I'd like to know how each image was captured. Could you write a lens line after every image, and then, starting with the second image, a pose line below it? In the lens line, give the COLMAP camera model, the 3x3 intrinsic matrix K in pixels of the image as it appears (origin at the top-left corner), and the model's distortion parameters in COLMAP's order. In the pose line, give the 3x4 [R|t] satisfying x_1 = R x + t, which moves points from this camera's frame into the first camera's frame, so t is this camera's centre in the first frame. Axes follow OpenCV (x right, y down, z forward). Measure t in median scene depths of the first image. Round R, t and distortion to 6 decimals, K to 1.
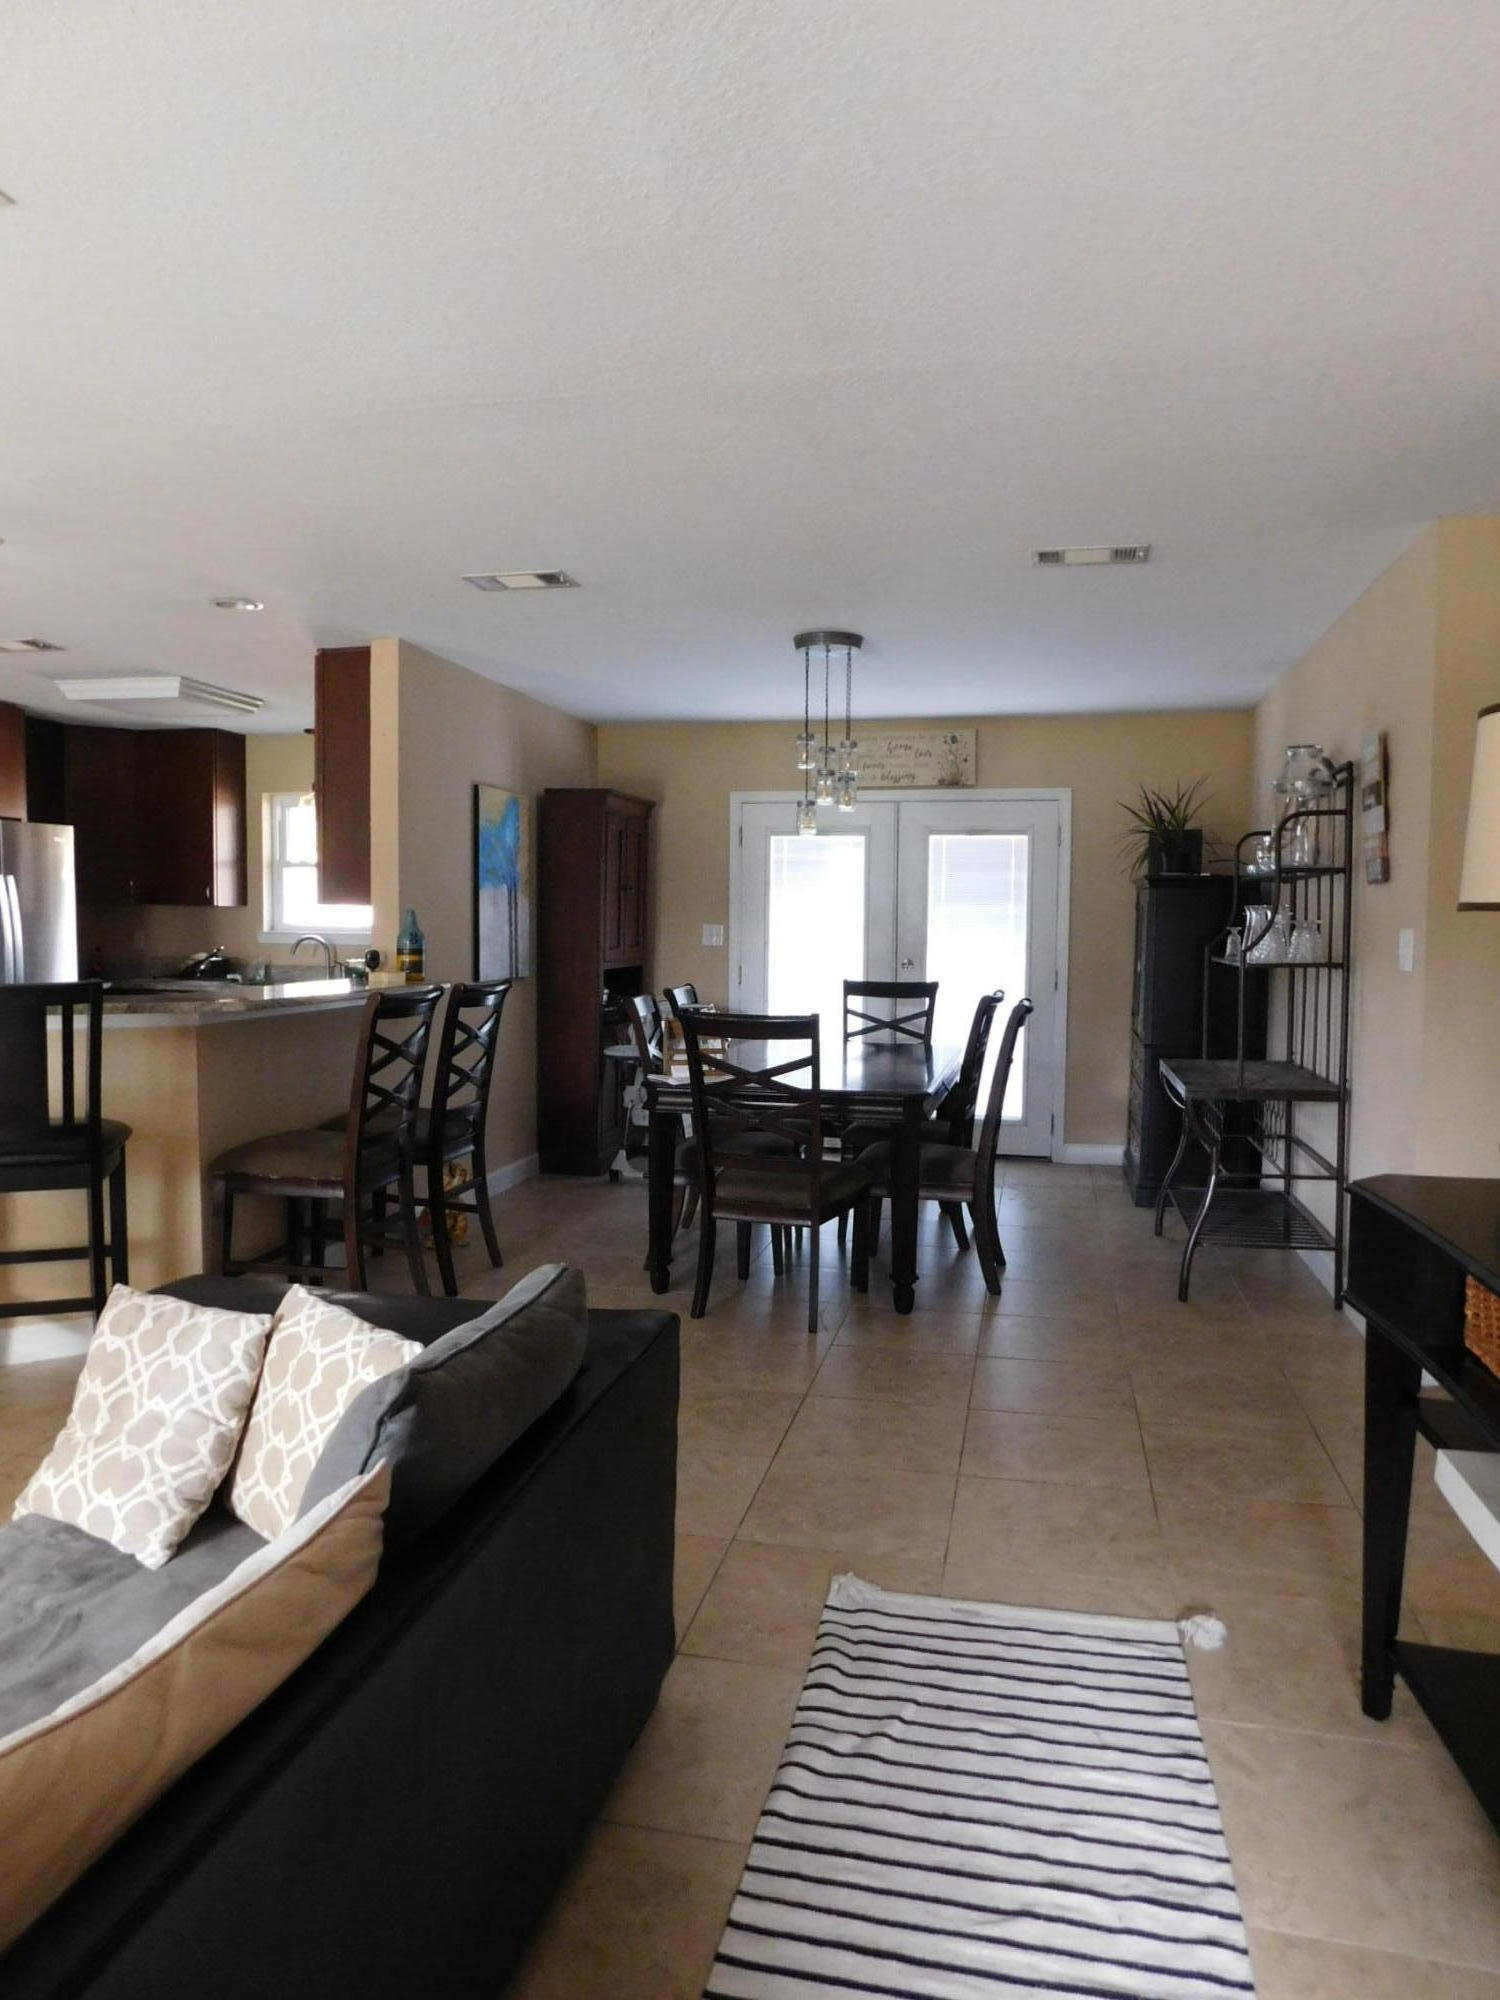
lens RADIAL K [[1318.3, 0, 758.2], [0, 1318.3, 990.7], [0, 0, 1]] dist [-0.086713, 0.072330]
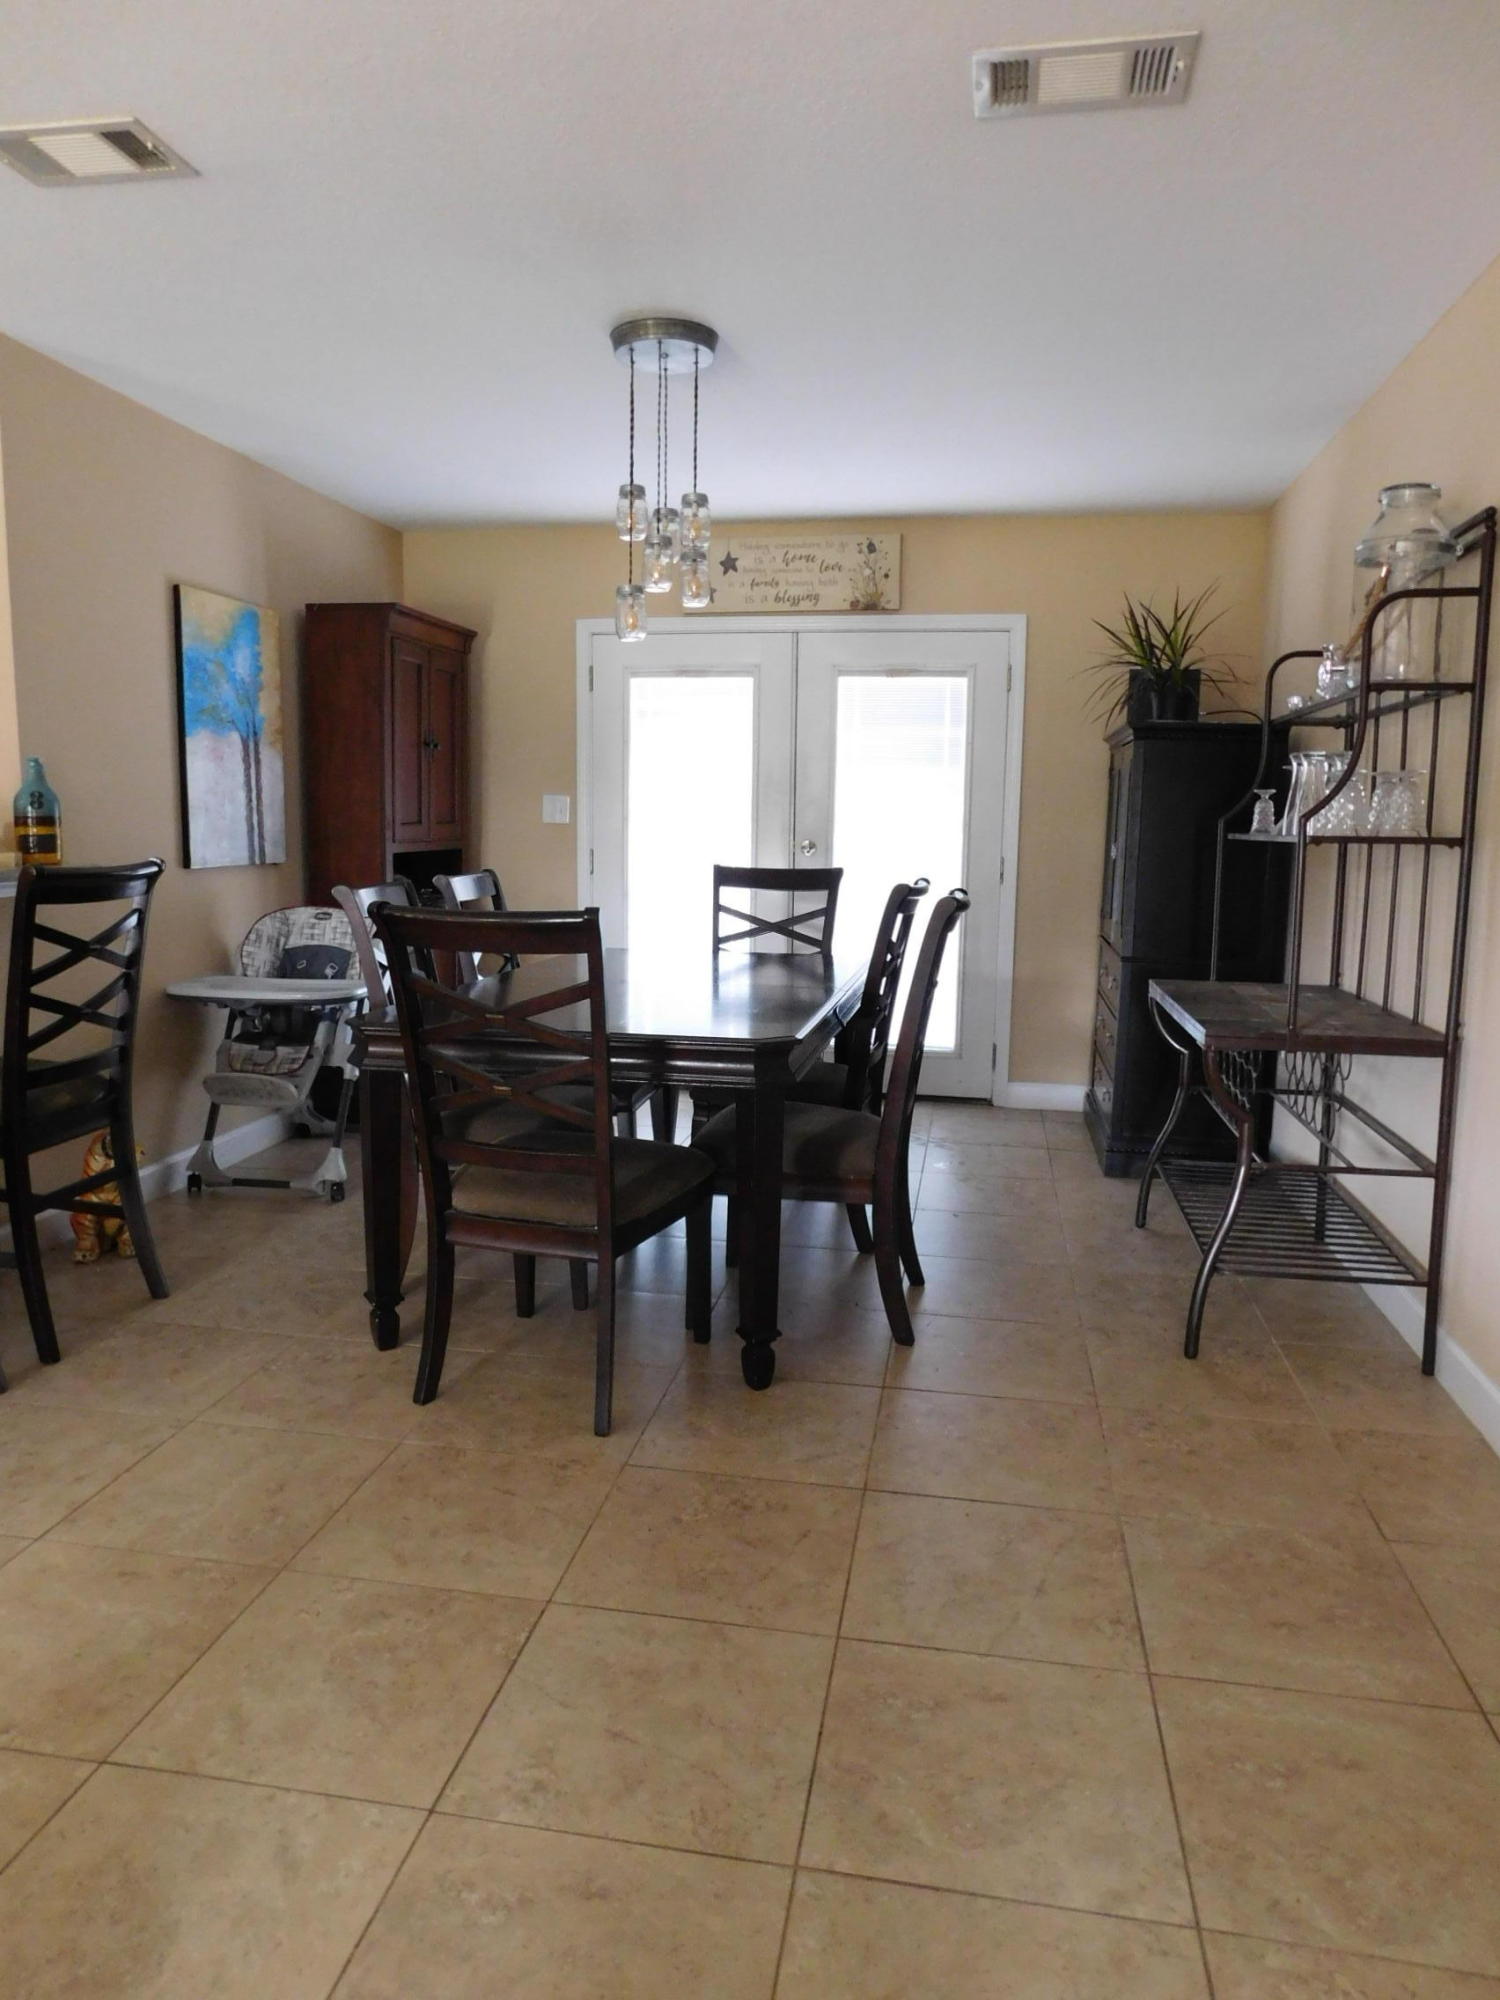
lens RADIAL K [[1319.6, 0, 750.0], [0, 1319.6, 1000.0], [0, 0, 1]] dist [-0.079518, 0.077757]
pose [[0.999293, -0.000477, 0.037596, 0.055792], [-0.002747, 0.996319, 0.085673, 0.002451], [-0.037499, -0.085716, 0.995614, 0.255476]]
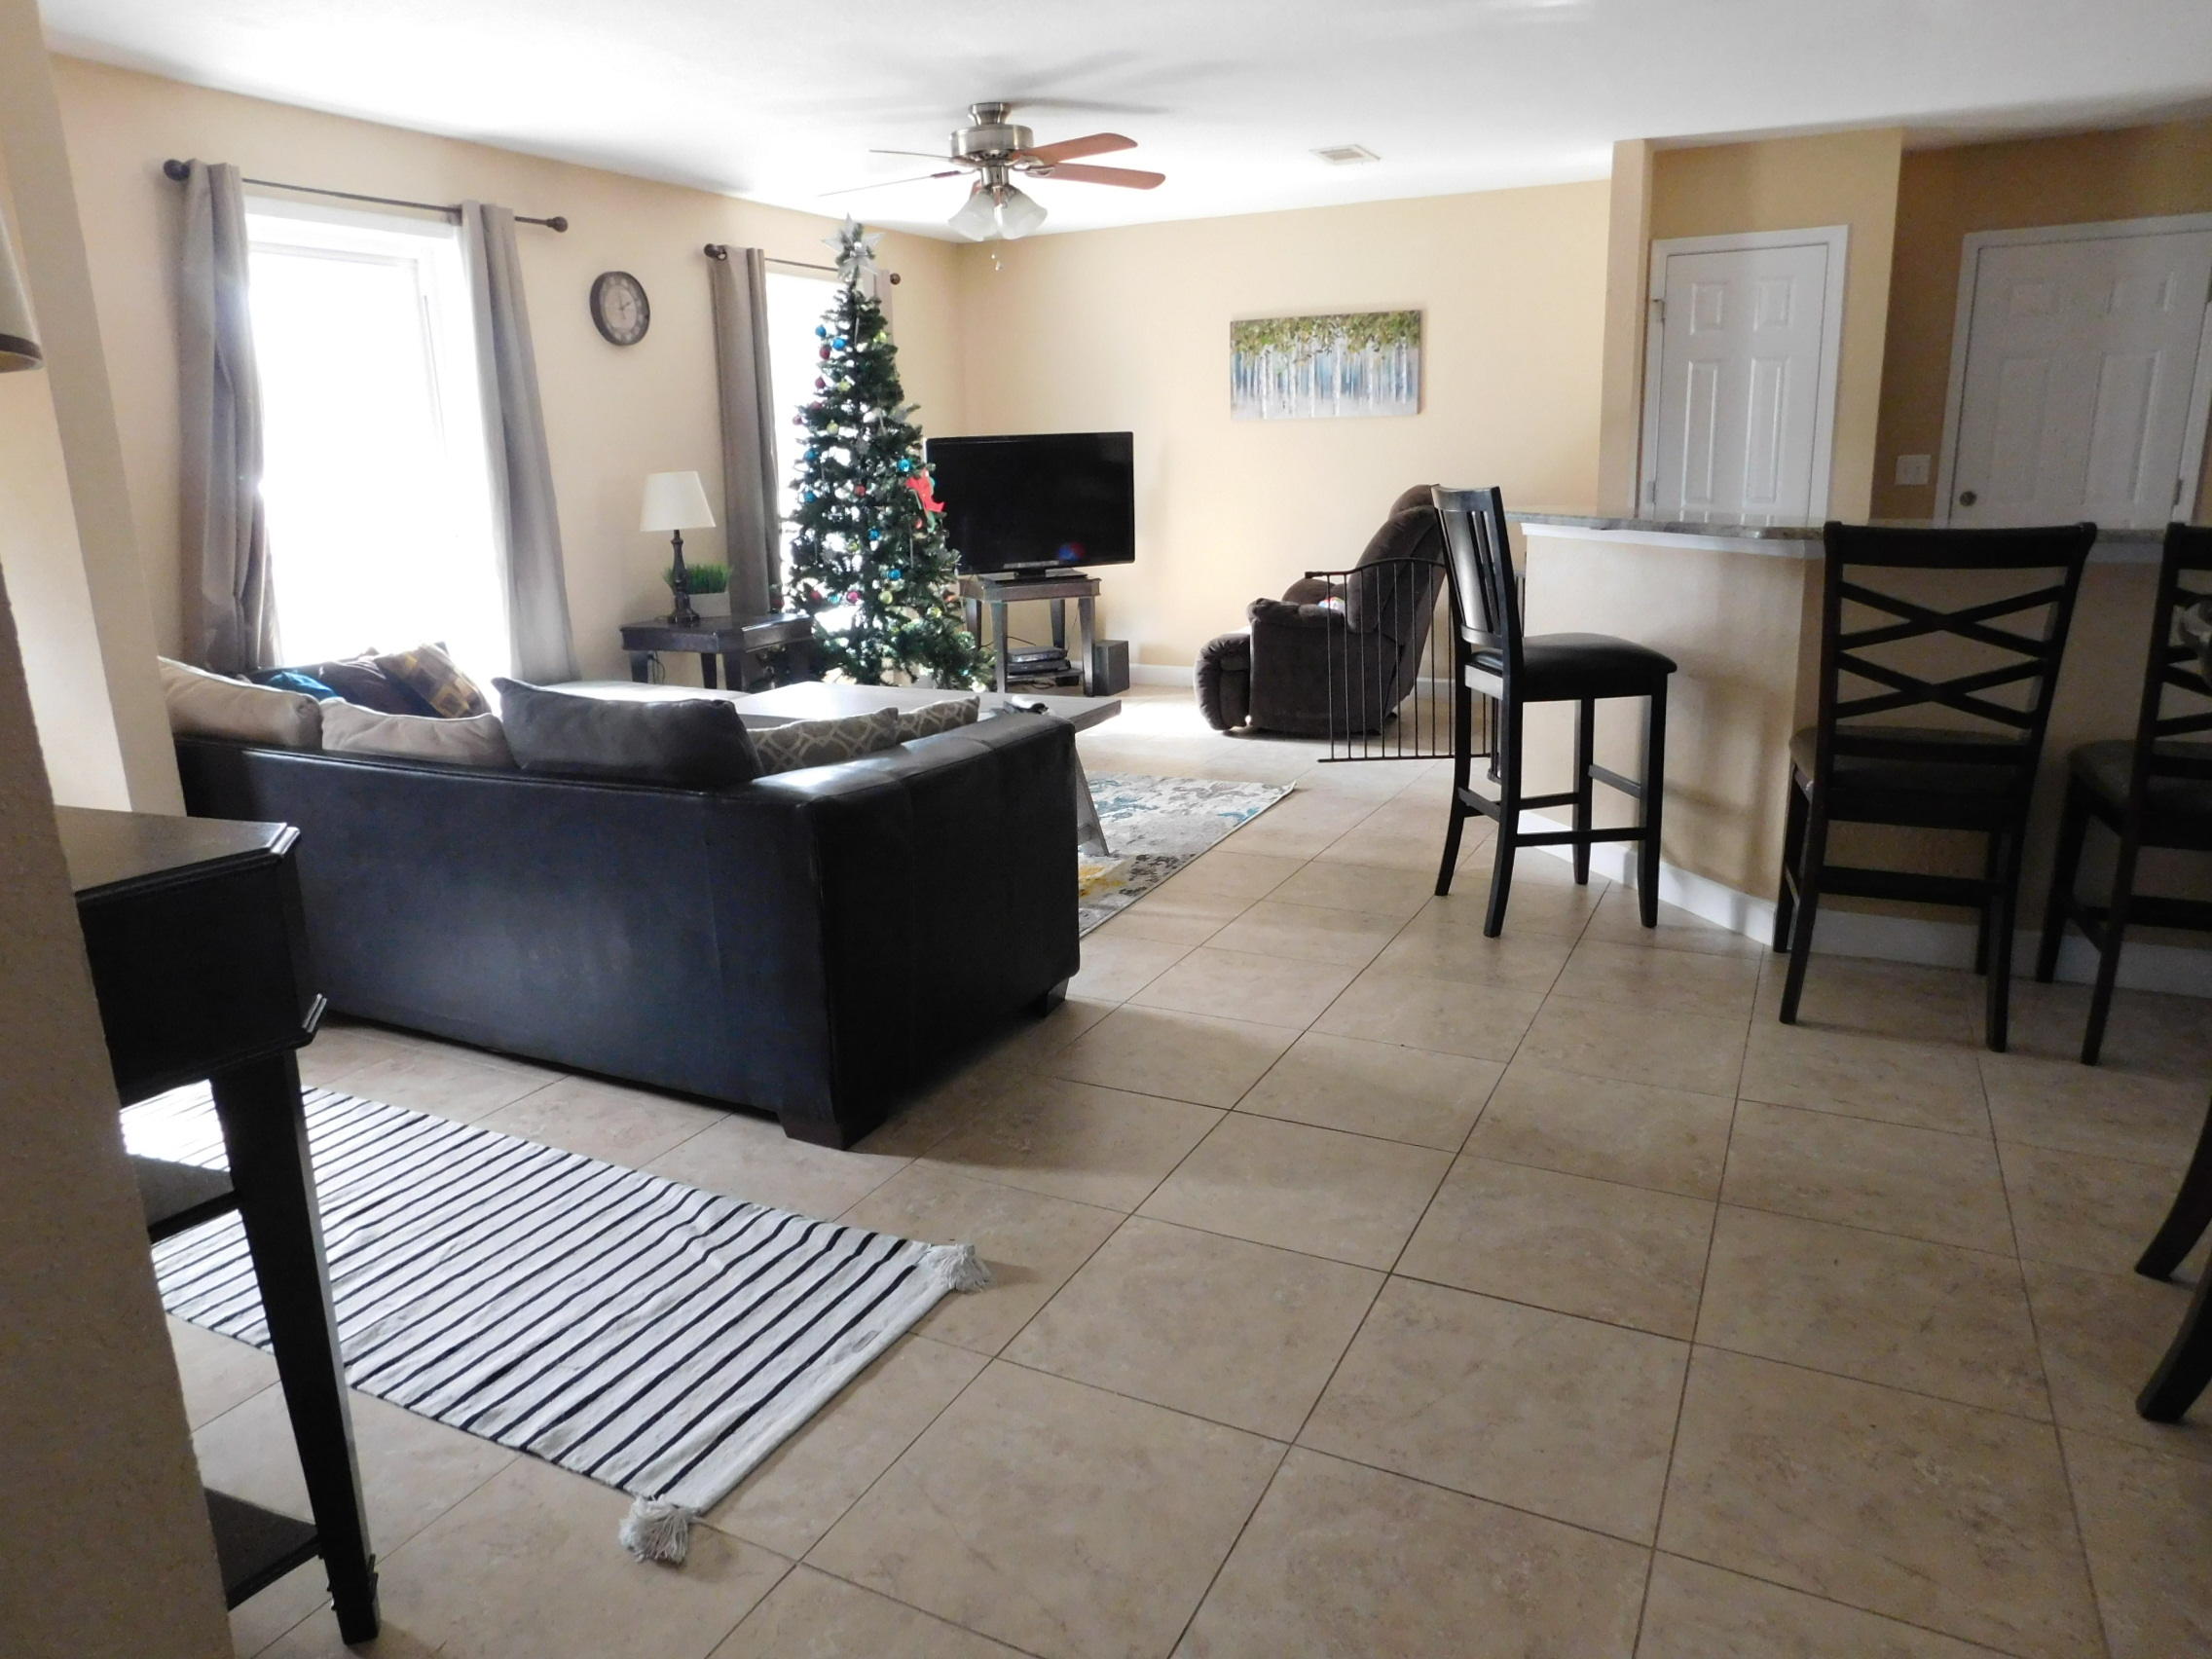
lens RADIAL K [[1458.1, 0, 1116.4], [0, 1458.1, 833.2], [0, 0, 1]] dist [-0.086713, 0.072330]
pose [[-0.240109, 0.244064, -0.939564, 0.315511], [-0.035648, 0.965009, 0.259784, -0.013863], [0.970091, 0.095870, -0.223006, 0.485977]]
